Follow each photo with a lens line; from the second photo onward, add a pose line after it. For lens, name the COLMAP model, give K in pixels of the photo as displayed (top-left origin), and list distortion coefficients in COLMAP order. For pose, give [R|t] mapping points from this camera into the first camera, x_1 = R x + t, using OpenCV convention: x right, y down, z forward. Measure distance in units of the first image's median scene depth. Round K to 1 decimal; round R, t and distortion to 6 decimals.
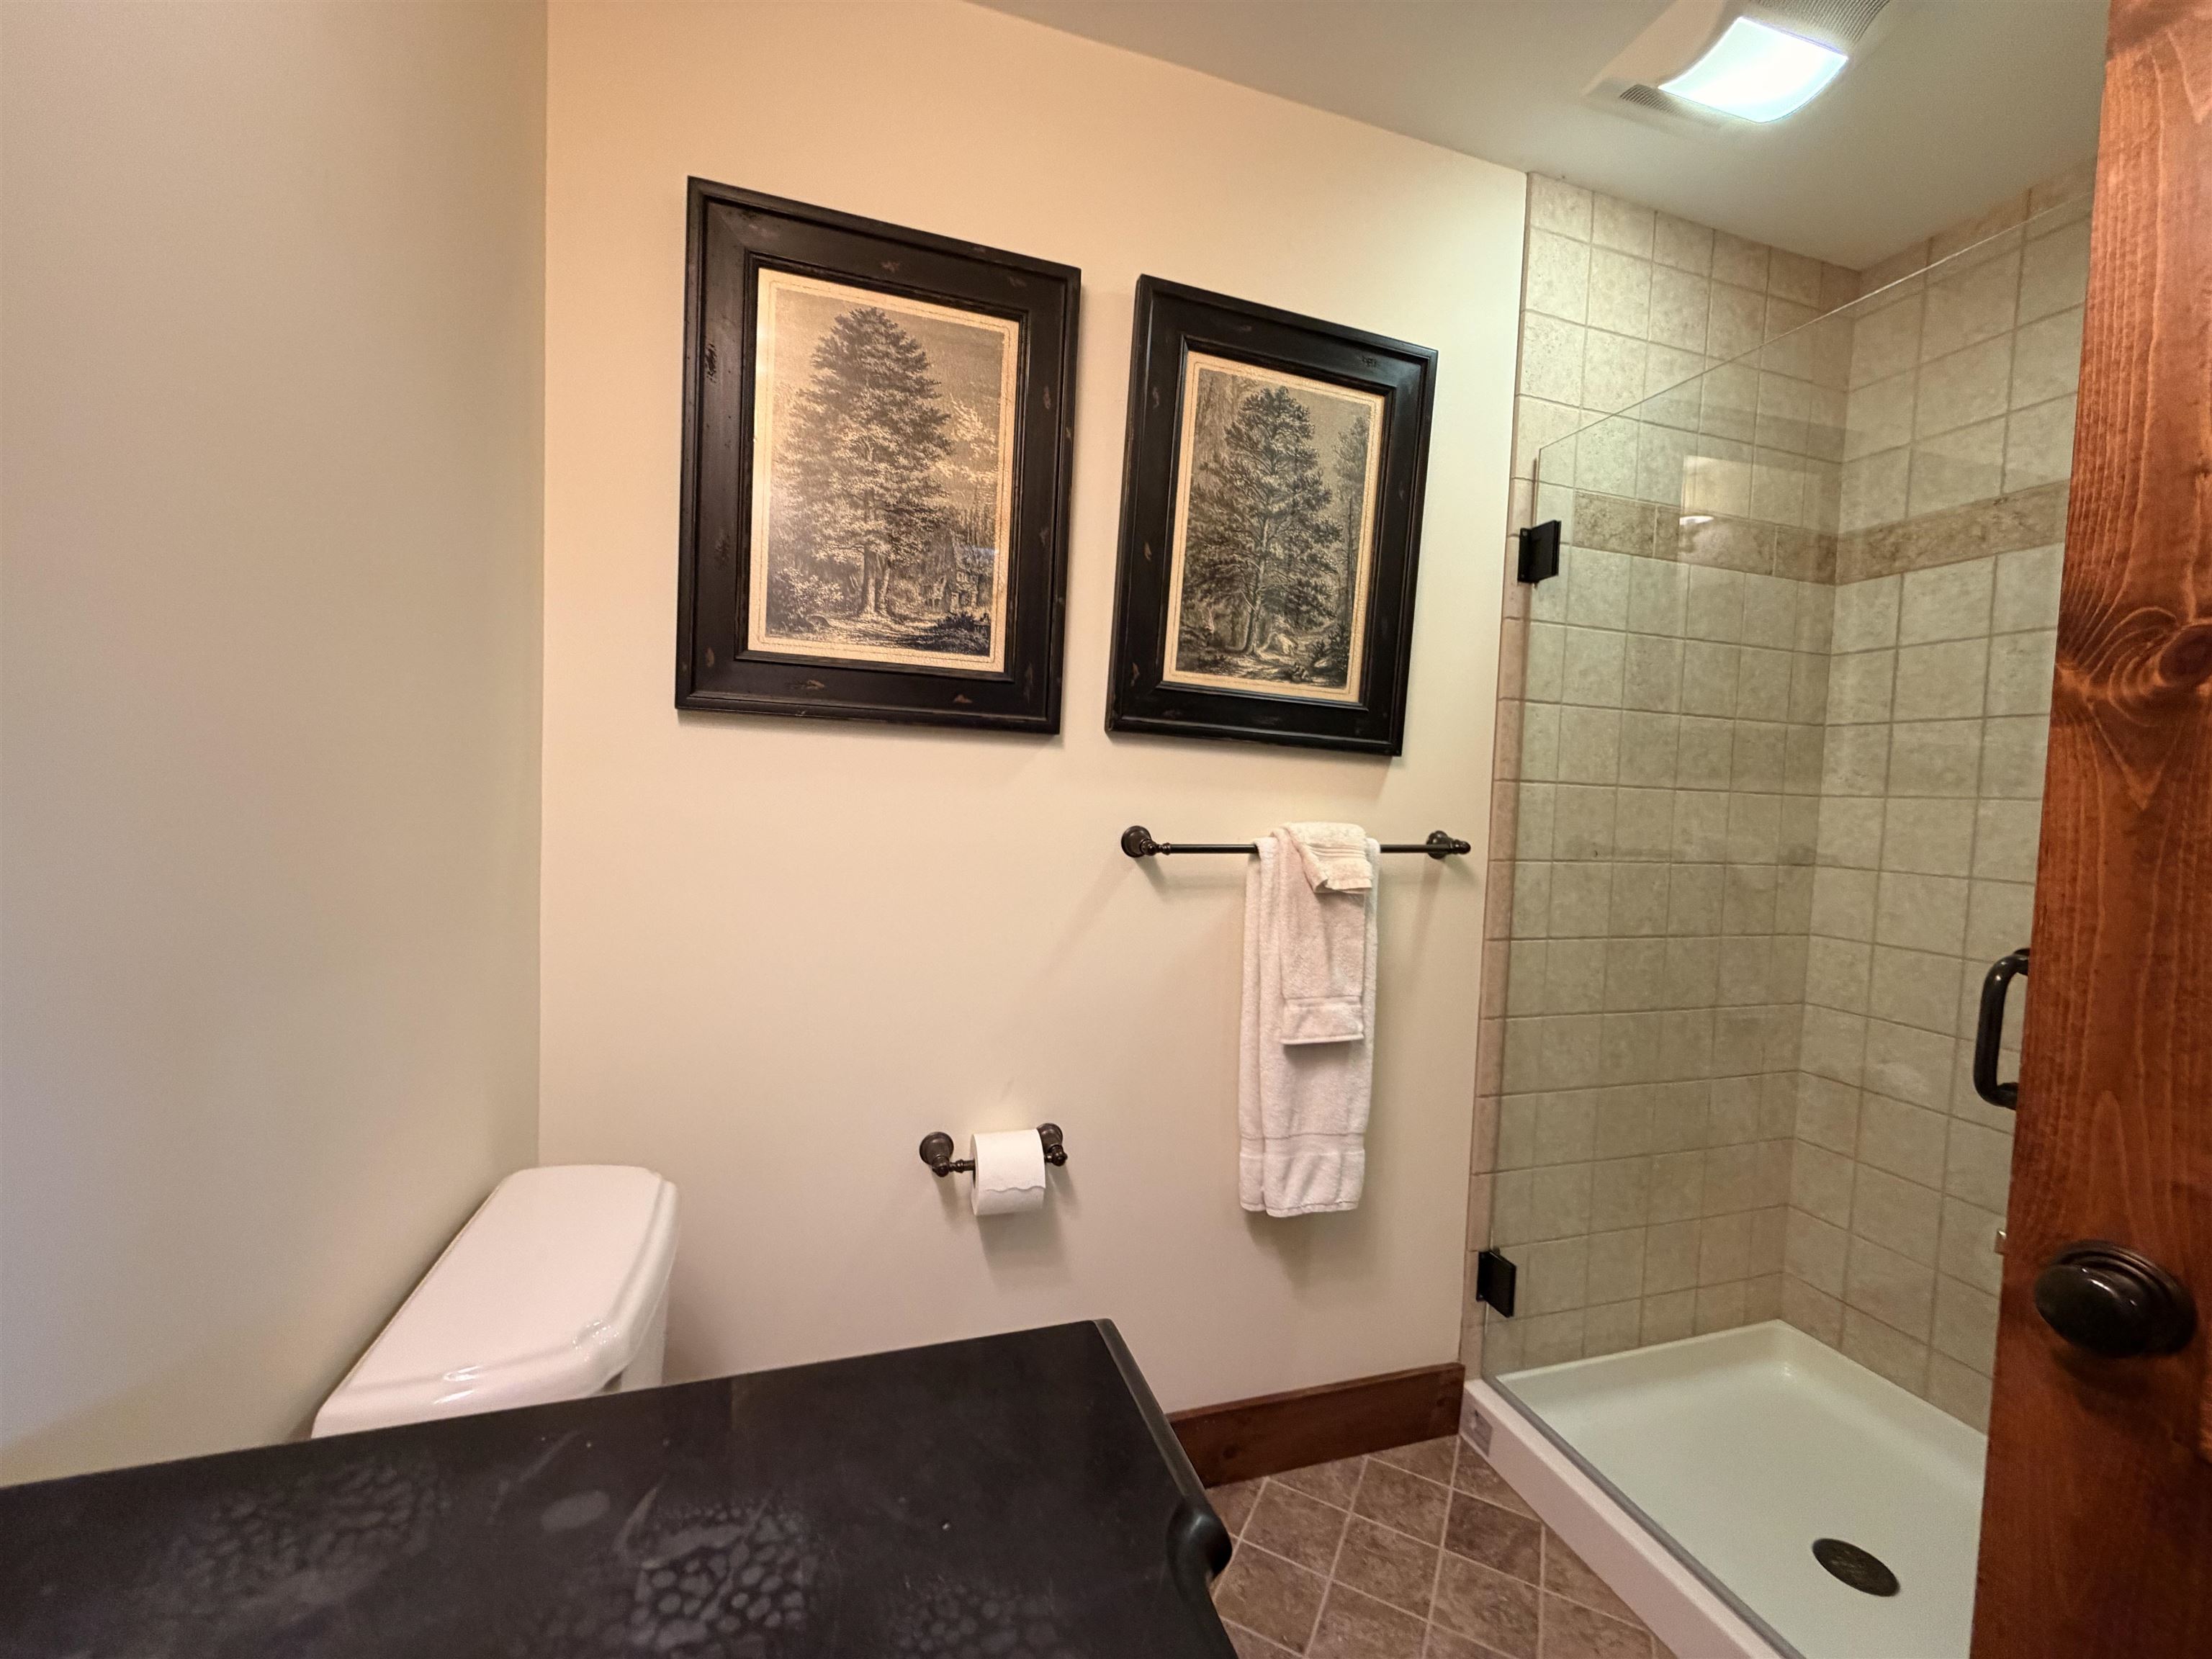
lens RADIAL K [[881.0, 0, 1110.2], [0, 881.0, 830.6], [0, 0, 1]] dist [-0.001357, 0.000508]
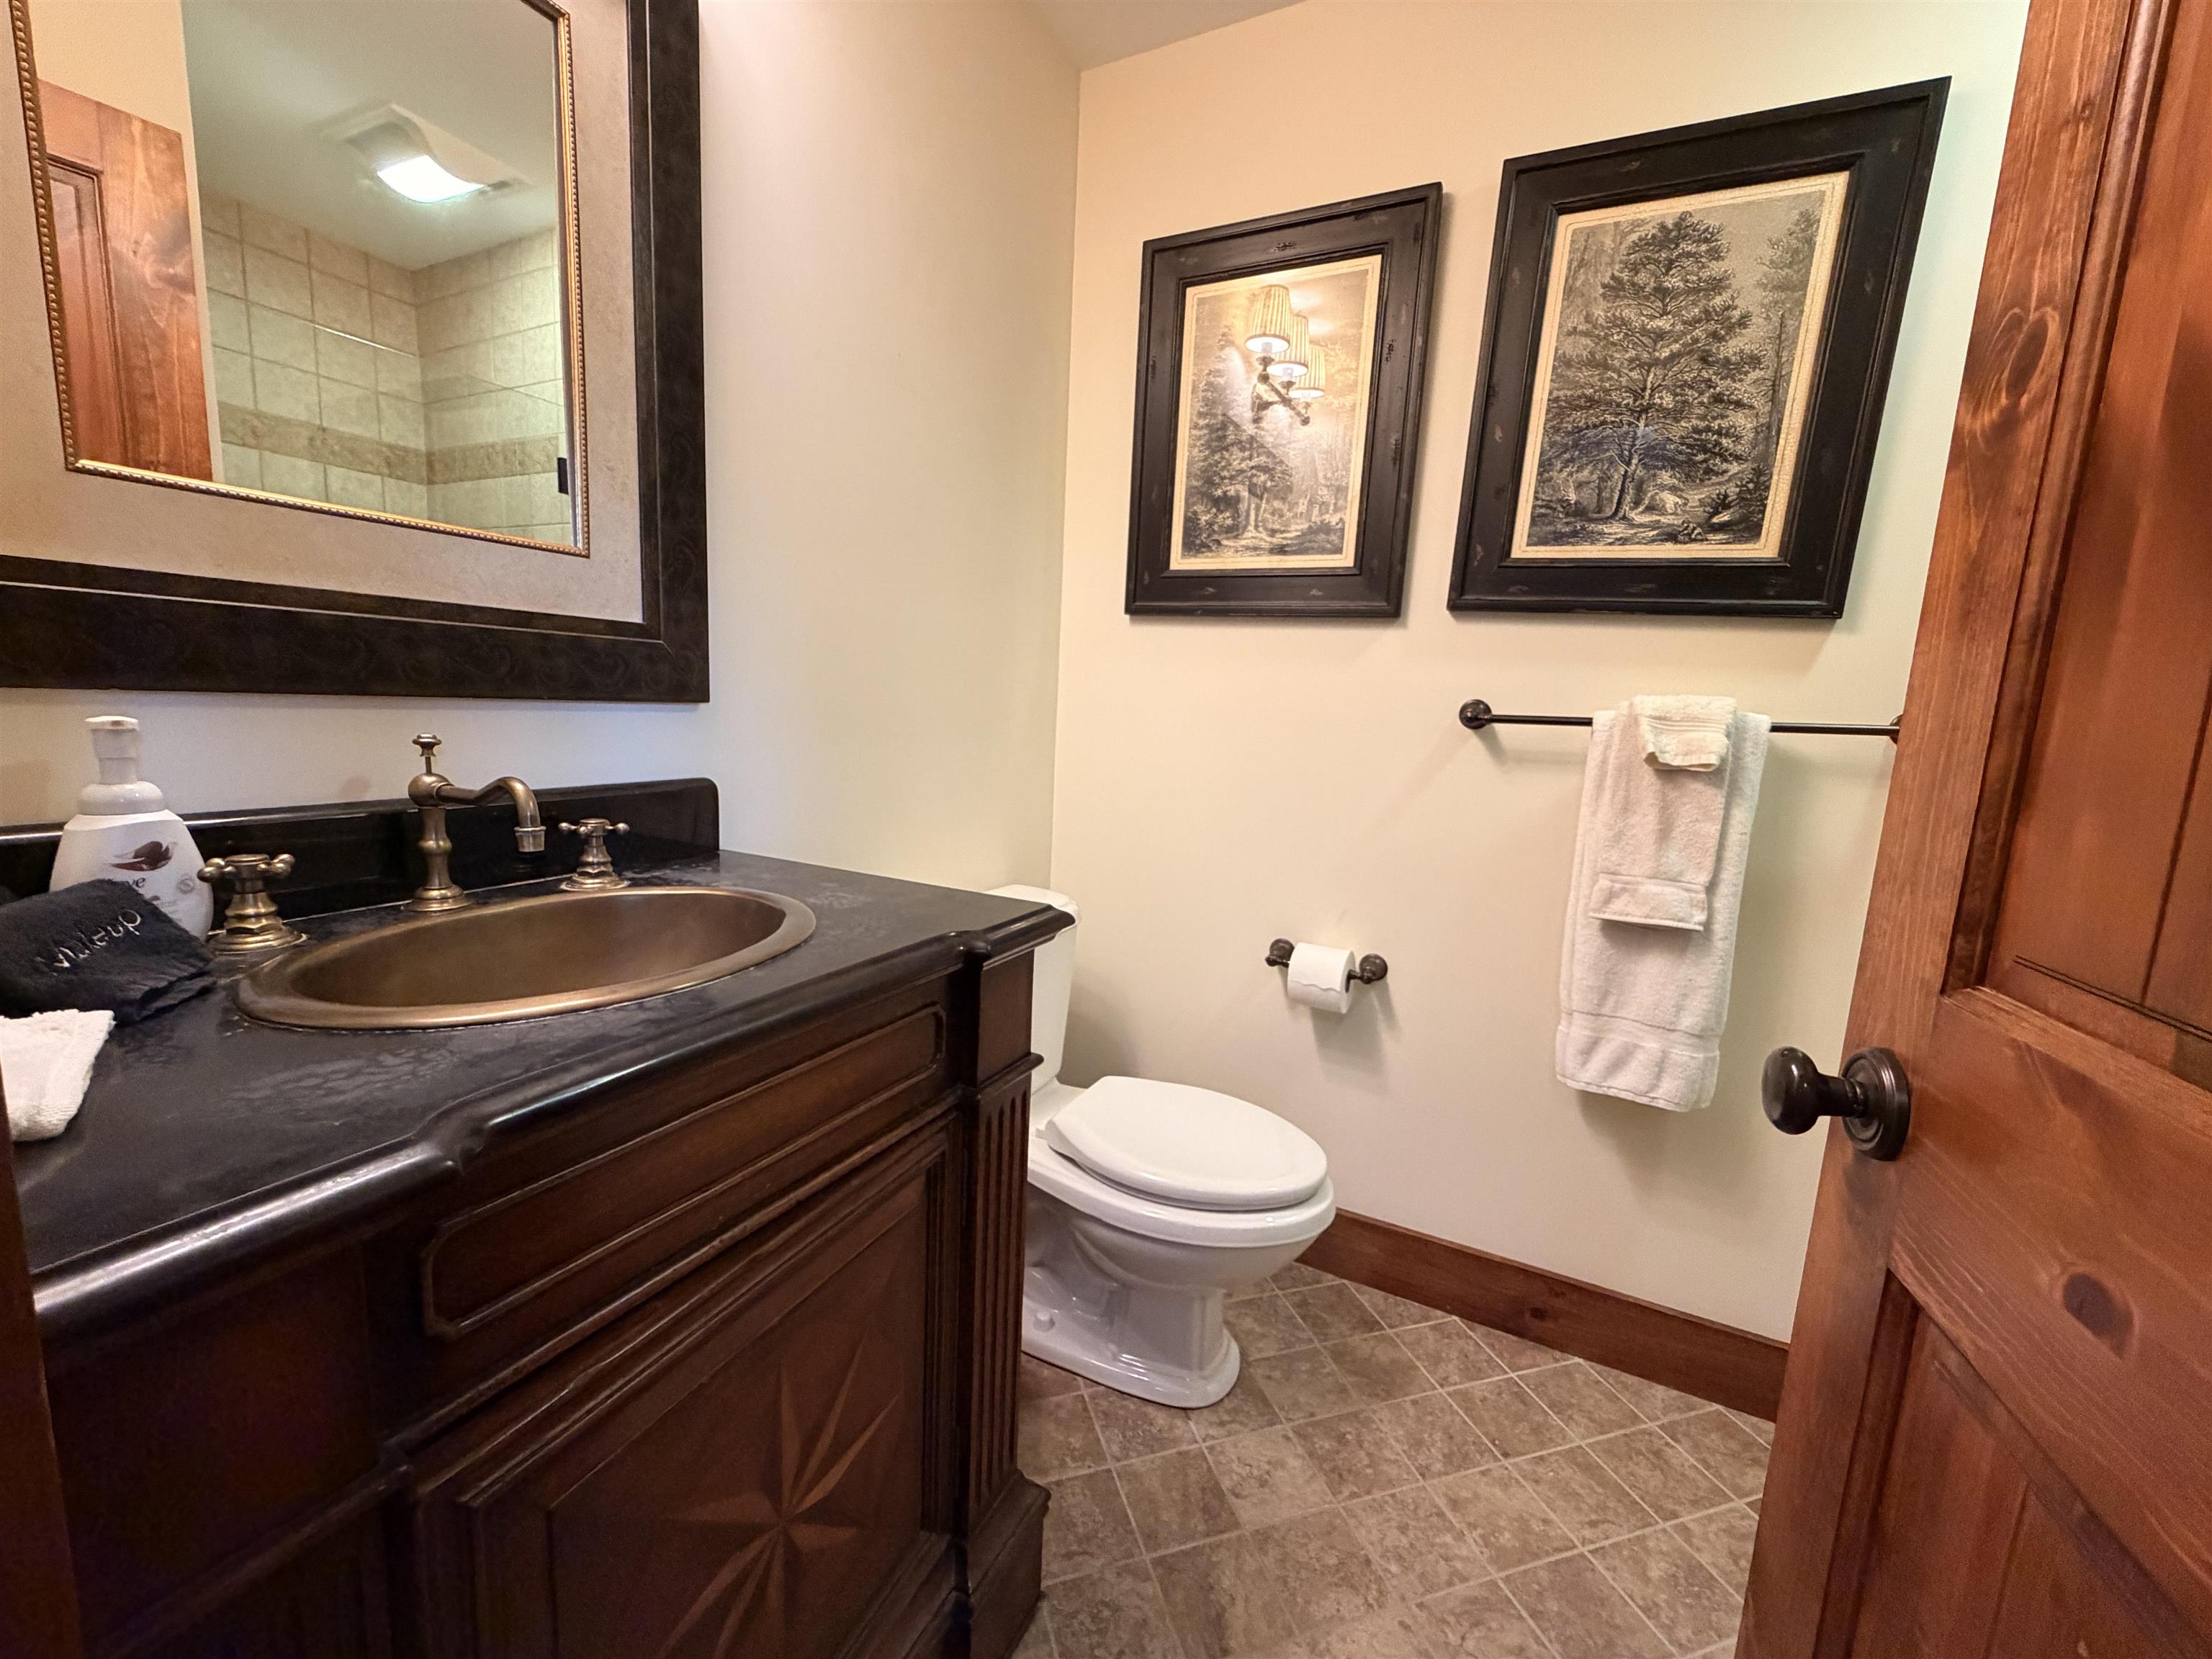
lens RADIAL K [[881.0, 0, 1095.1], [0, 881.0, 829.9], [0, 0, 1]] dist [-0.001357, 0.000508]
pose [[0.702226, 0.098227, -0.705146, 0.479342], [-0.051139, 0.994838, 0.087653, 0.083377], [0.710115, -0.025492, 0.703624, -0.089059]]
